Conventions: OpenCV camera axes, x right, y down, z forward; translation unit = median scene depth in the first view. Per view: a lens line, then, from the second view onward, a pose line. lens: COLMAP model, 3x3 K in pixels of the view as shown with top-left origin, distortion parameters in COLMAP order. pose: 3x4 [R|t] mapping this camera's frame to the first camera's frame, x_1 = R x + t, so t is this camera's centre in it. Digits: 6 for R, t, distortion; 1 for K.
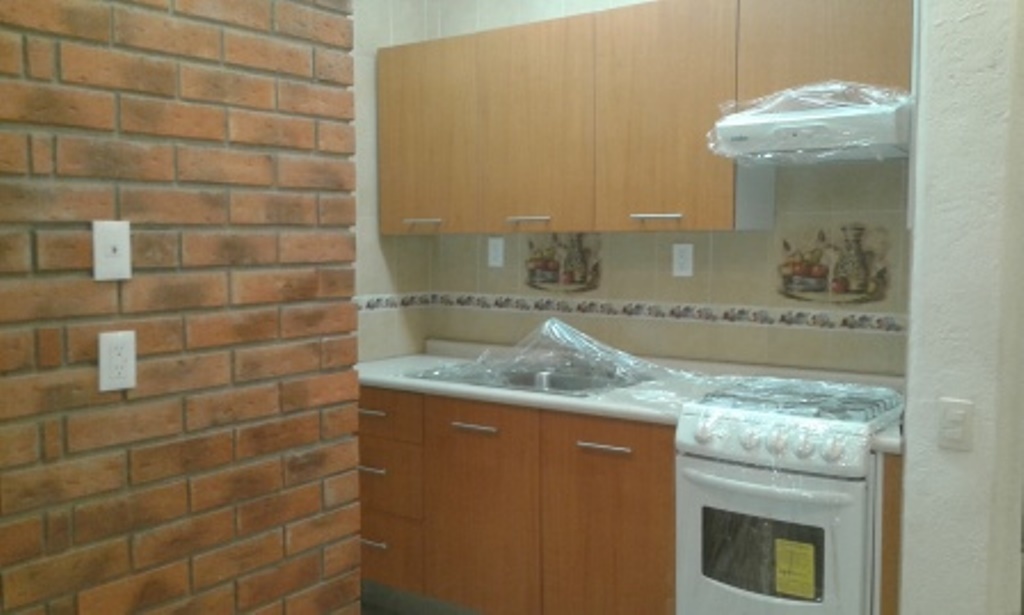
lens RADIAL K [[957.1, 0, 511.8], [0, 957.1, 307.8], [0, 0, 1]] dist [-0.008518, 0.000000]
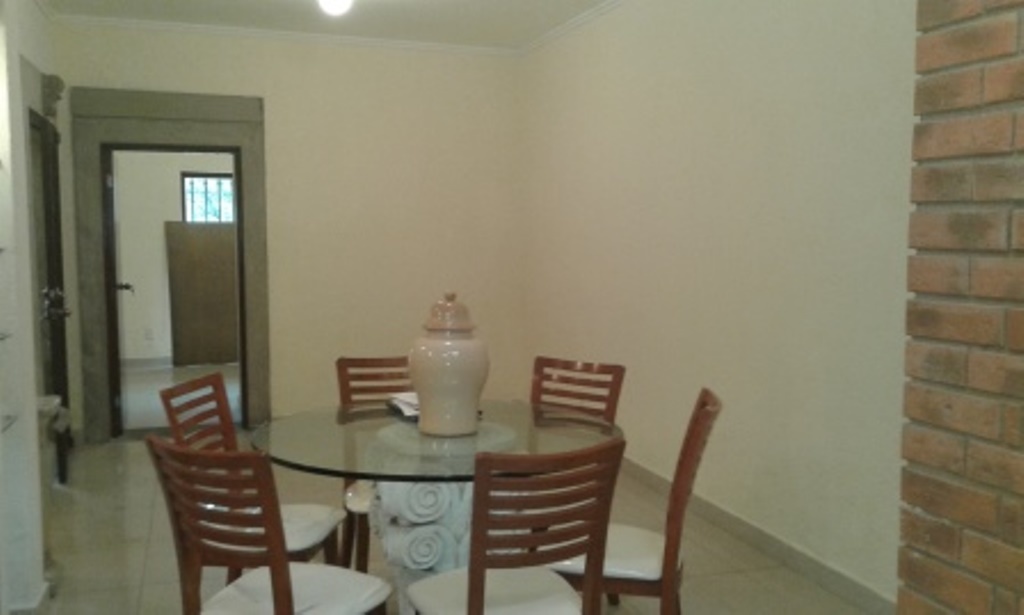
lens RADIAL K [[957.1, 0, 511.9], [0, 957.1, 306.6], [0, 0, 1]] dist [-0.008518, 0.000000]
pose [[-0.582274, 0.074267, -0.809593, 0.607103], [-0.067766, 0.987920, 0.139364, -0.084497], [0.810163, 0.136011, -0.570207, 1.161344]]
